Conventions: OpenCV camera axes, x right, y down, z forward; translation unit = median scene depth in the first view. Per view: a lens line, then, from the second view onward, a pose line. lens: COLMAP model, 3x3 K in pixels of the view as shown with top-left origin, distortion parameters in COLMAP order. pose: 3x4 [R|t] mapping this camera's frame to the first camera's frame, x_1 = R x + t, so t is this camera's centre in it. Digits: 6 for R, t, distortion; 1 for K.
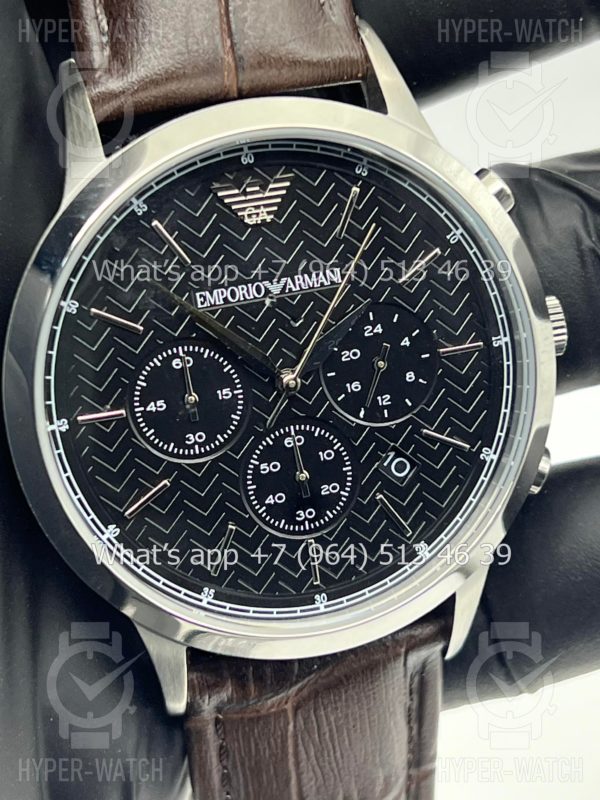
lens RADIAL K [[1883.6, 0, 300.0], [0, 1883.6, 400.0], [0, 0, 1]] dist [-0.114903, -0.107661]
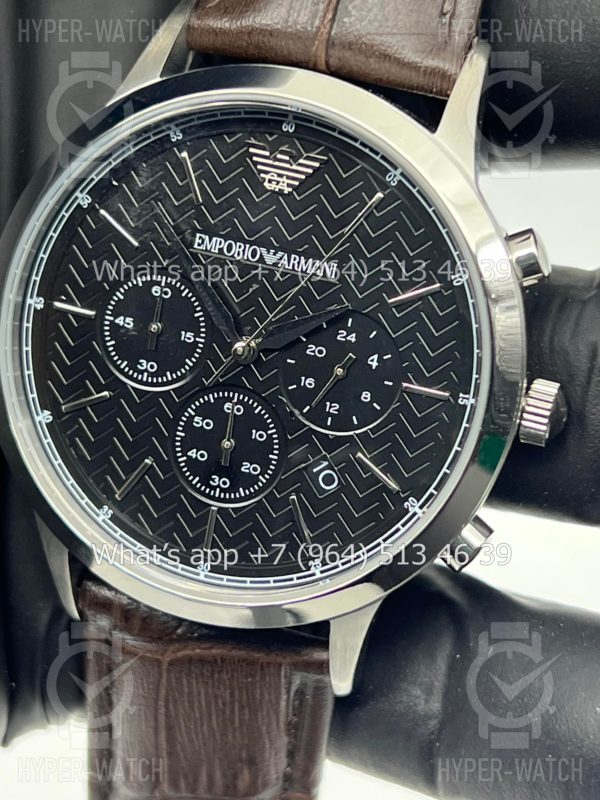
lens RADIAL K [[1883.6, 0, 300.0], [0, 1883.6, 400.0], [0, 0, 1]] dist [-0.114903, -0.107661]
pose [[0.831176, 0.388479, -0.397782, 0.424677], [-0.393185, 0.916516, 0.073510, -0.070052], [0.393130, 0.095302, 0.914530, 0.101962]]
